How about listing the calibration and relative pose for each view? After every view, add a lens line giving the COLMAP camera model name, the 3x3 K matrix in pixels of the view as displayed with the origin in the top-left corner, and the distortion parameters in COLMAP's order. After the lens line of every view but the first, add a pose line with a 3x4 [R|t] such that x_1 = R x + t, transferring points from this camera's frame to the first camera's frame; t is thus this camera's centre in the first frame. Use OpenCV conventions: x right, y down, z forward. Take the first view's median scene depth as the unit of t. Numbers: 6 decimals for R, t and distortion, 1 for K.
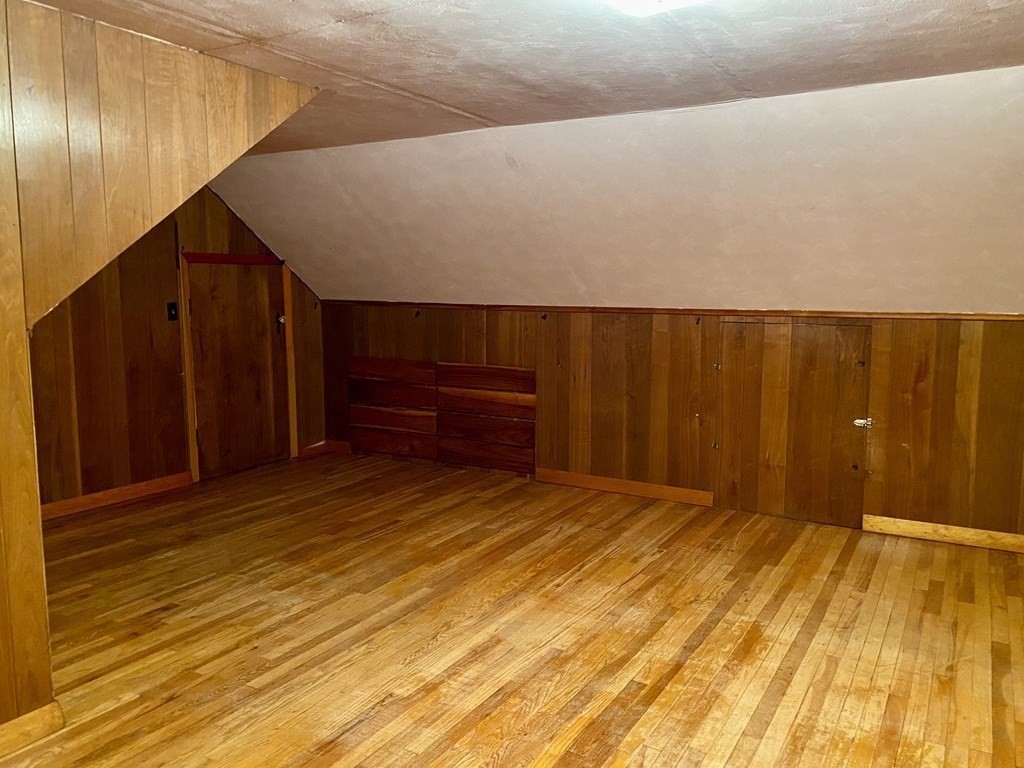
lens RADIAL K [[785.9, 0, 517.5], [0, 785.9, 381.4], [0, 0, 1]] dist [0.022806, -0.011087]
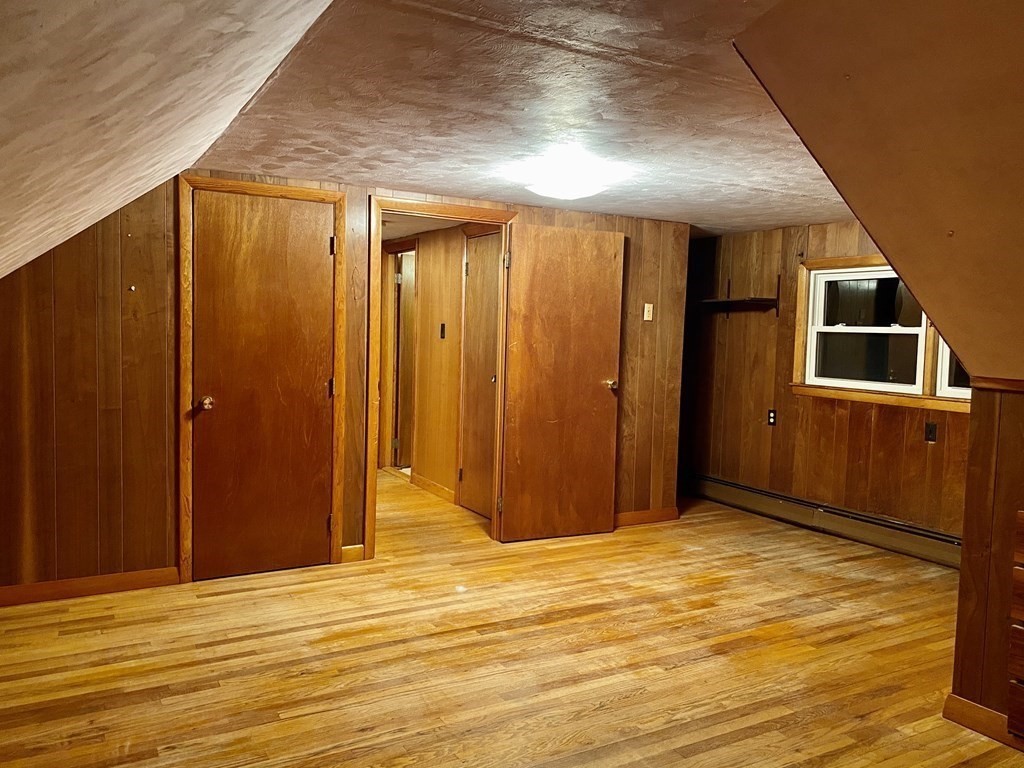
lens RADIAL K [[785.9, 0, 517.5], [0, 785.9, 381.4], [0, 0, 1]] dist [0.022806, -0.011087]
pose [[-0.871544, -0.056756, 0.487022, -0.469740], [0.031476, 0.984753, 0.171087, -0.227126], [-0.489306, 0.164439, -0.856469, 1.853779]]
